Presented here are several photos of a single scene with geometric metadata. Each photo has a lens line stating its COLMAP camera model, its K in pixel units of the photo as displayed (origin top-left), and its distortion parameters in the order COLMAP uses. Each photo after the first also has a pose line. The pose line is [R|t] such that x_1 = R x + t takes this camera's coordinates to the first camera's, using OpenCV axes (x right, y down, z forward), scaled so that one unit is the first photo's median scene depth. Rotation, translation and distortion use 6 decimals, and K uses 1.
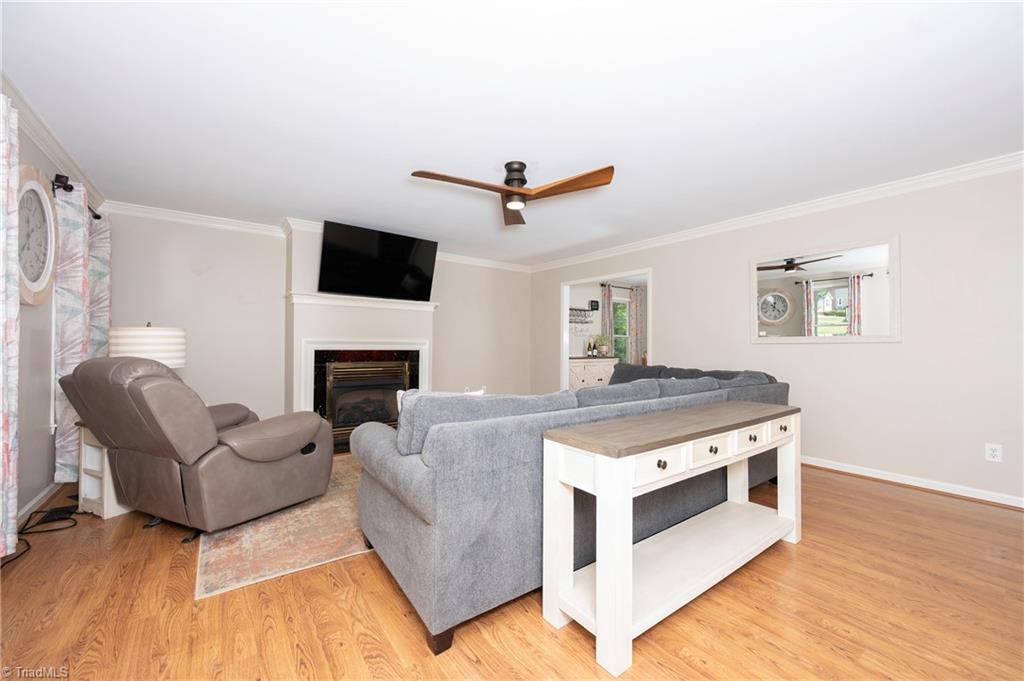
lens RADIAL K [[403.2, 0, 513.4], [0, 403.2, 341.6], [0, 0, 1]] dist [-0.003522, 0.000912]
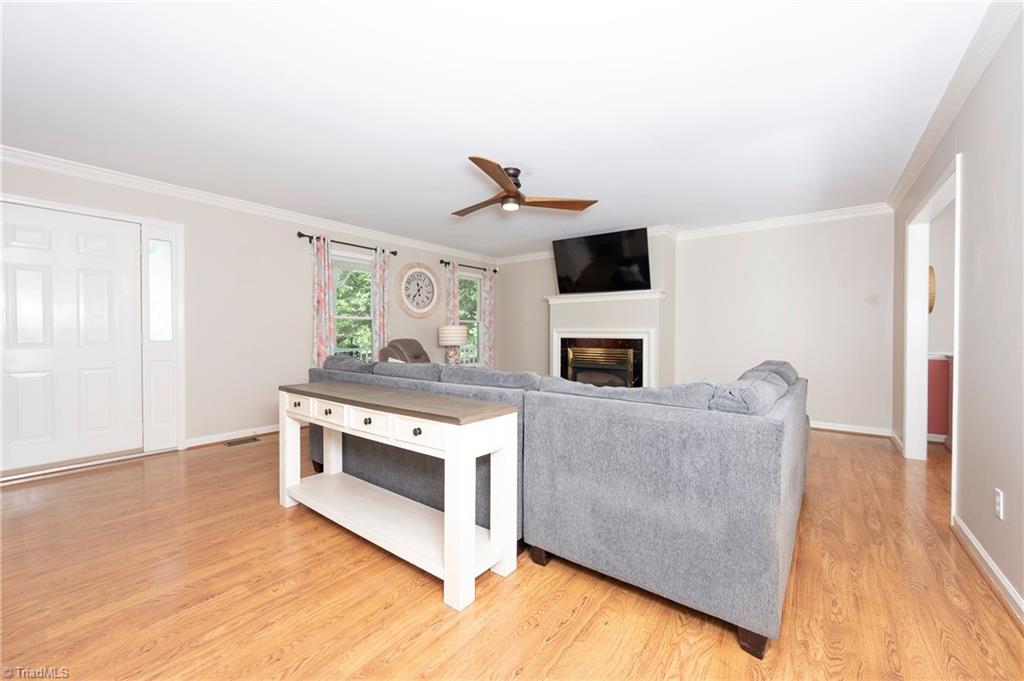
lens RADIAL K [[403.2, 0, 511.1], [0, 403.2, 336.8], [0, 0, 1]] dist [-0.003522, 0.000912]
pose [[0.267937, 0.001510, -0.963435, 0.700011], [0.007654, 0.999964, 0.003696, 0.010883], [0.963406, -0.008364, 0.267915, 0.453178]]
